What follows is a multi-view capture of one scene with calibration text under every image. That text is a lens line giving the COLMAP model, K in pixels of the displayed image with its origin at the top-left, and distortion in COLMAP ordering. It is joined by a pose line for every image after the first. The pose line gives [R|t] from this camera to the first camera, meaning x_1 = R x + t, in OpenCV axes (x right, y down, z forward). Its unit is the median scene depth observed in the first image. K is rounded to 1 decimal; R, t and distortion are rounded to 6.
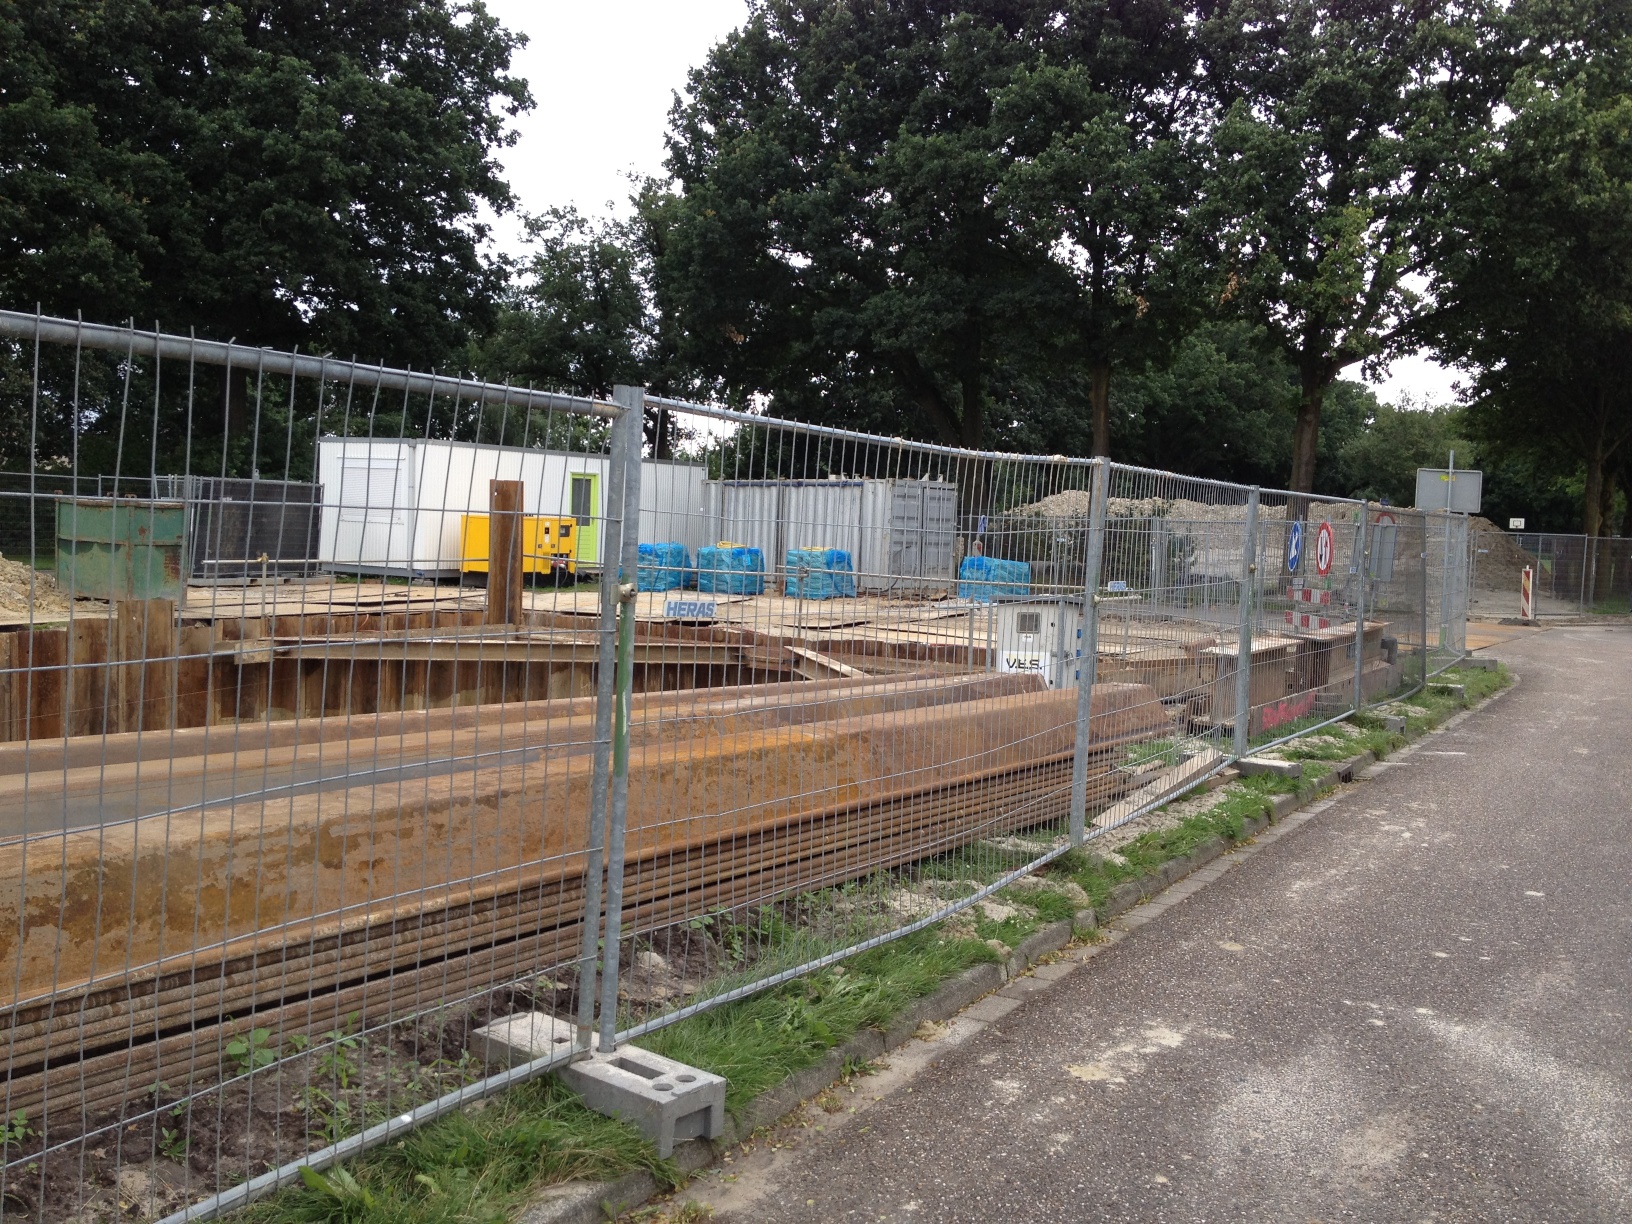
lens RADIAL K [[1512.2, 0, 816.0], [0, 1512.2, 612.0], [0, 0, 1]] dist [0.116709, -0.277149]
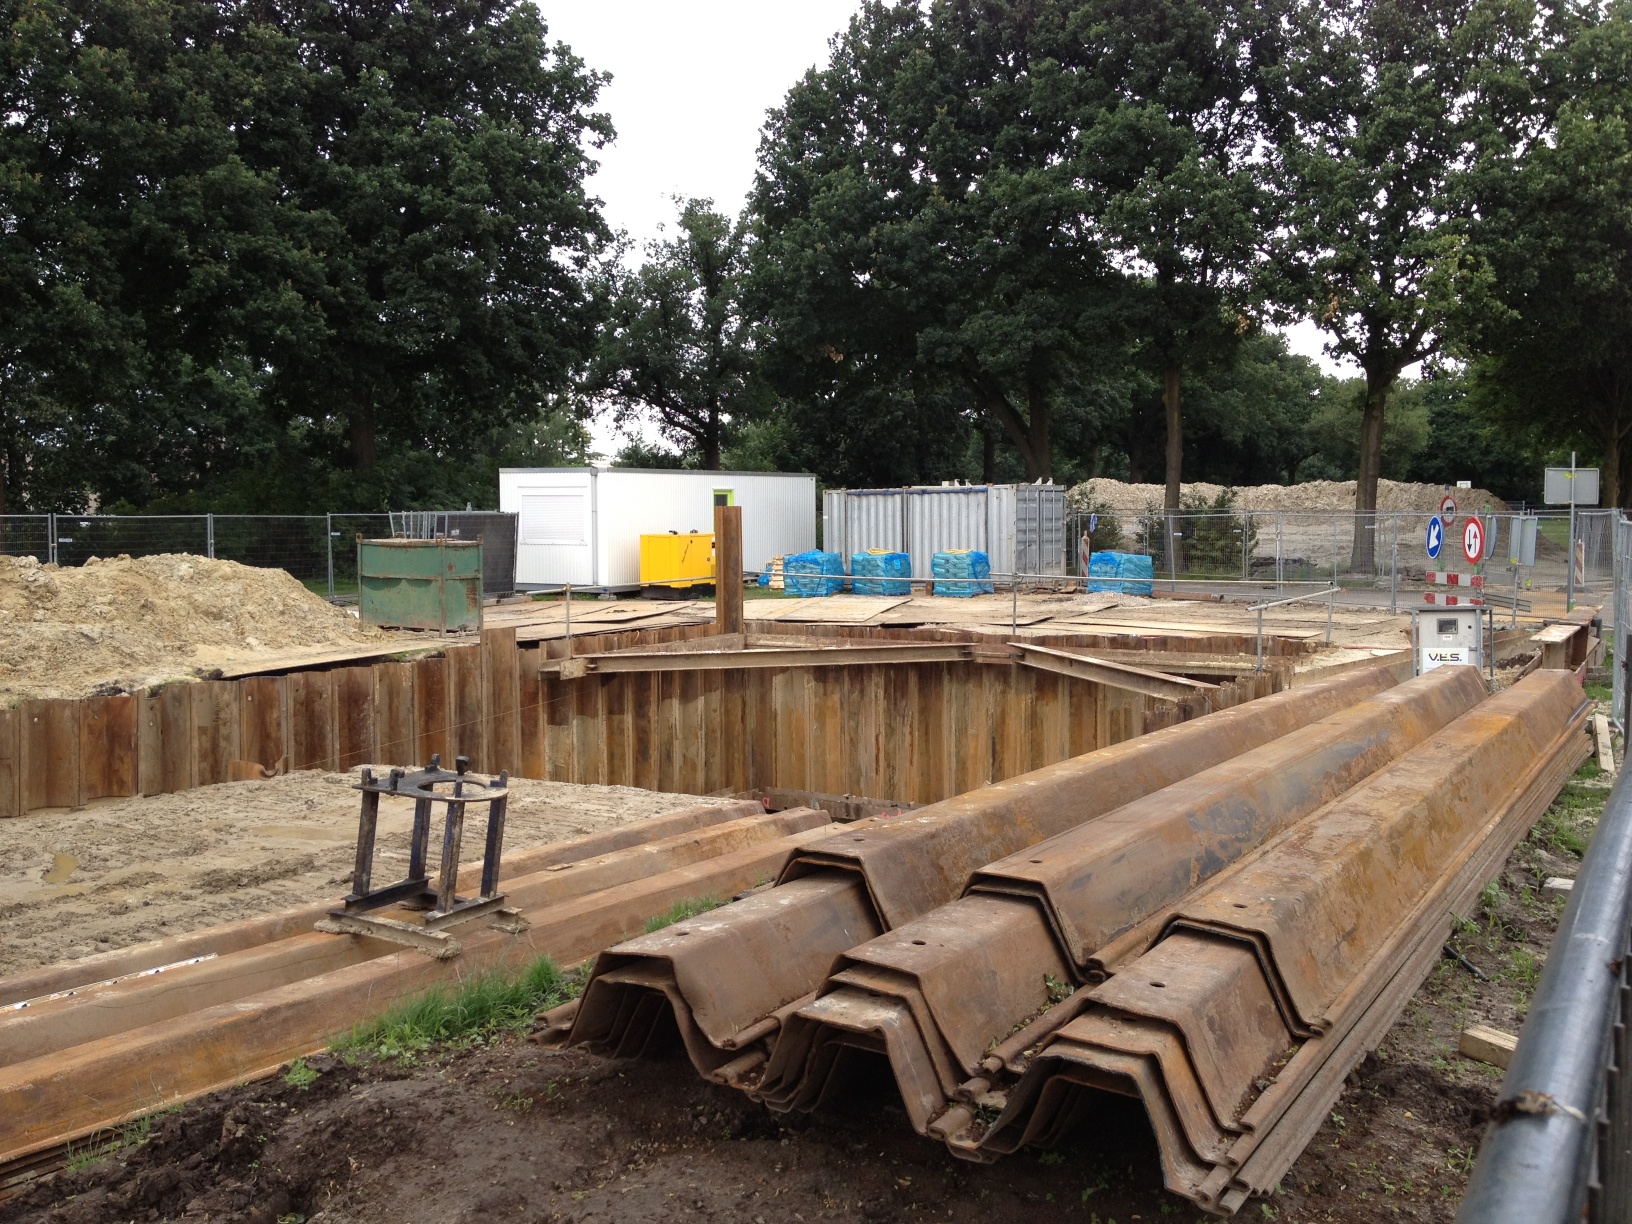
lens RADIAL K [[1521.0, 0, 814.7], [0, 1521.0, 581.7], [0, 0, 1]] dist [0.134446, -0.265490]
pose [[0.997915, -0.042570, 0.048506, -0.155599], [0.043006, 0.999043, -0.007985, -0.014607], [-0.048119, 0.010054, 0.998791, -0.108193]]
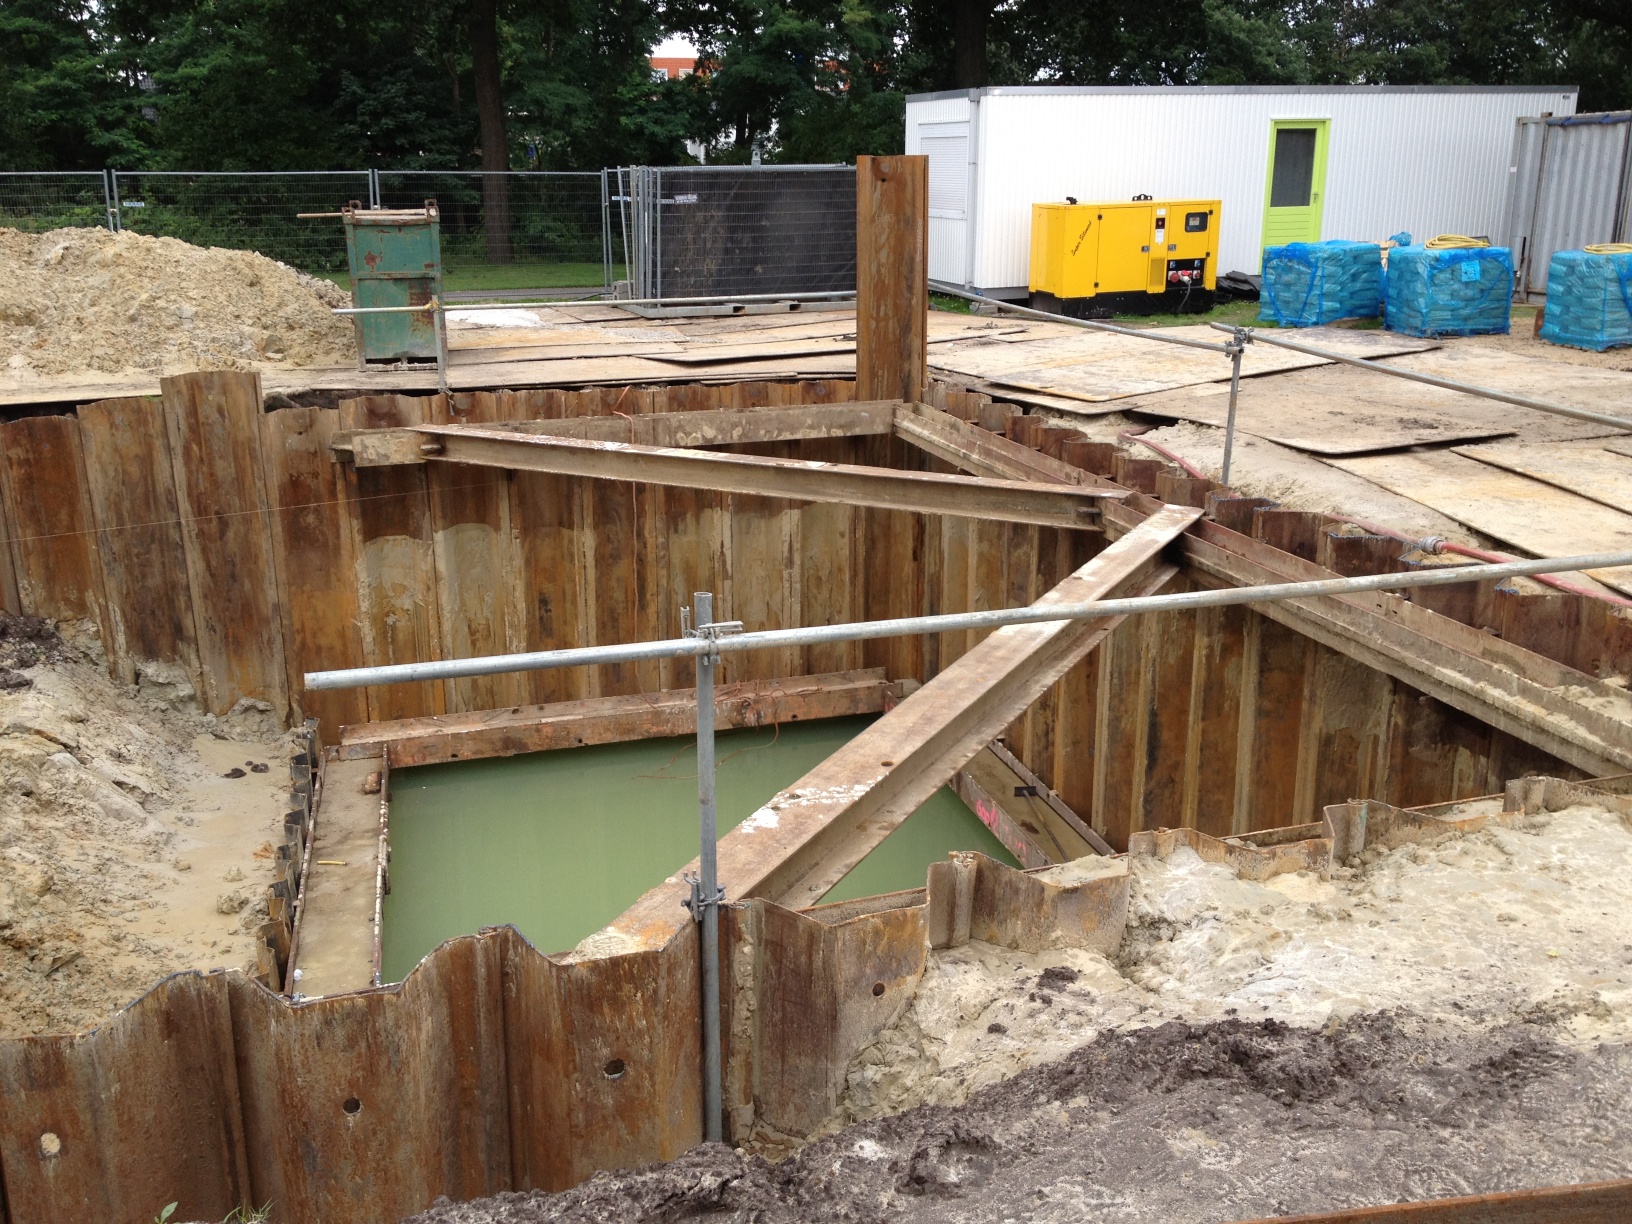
lens RADIAL K [[1521.0, 0, 814.7], [0, 1521.0, 581.7], [0, 0, 1]] dist [0.134446, -0.265490]
pose [[0.753738, 0.131767, -0.643829, 0.143661], [-0.001188, 0.979964, 0.199171, -0.033864], [0.657174, -0.149358, 0.738793, 0.400097]]
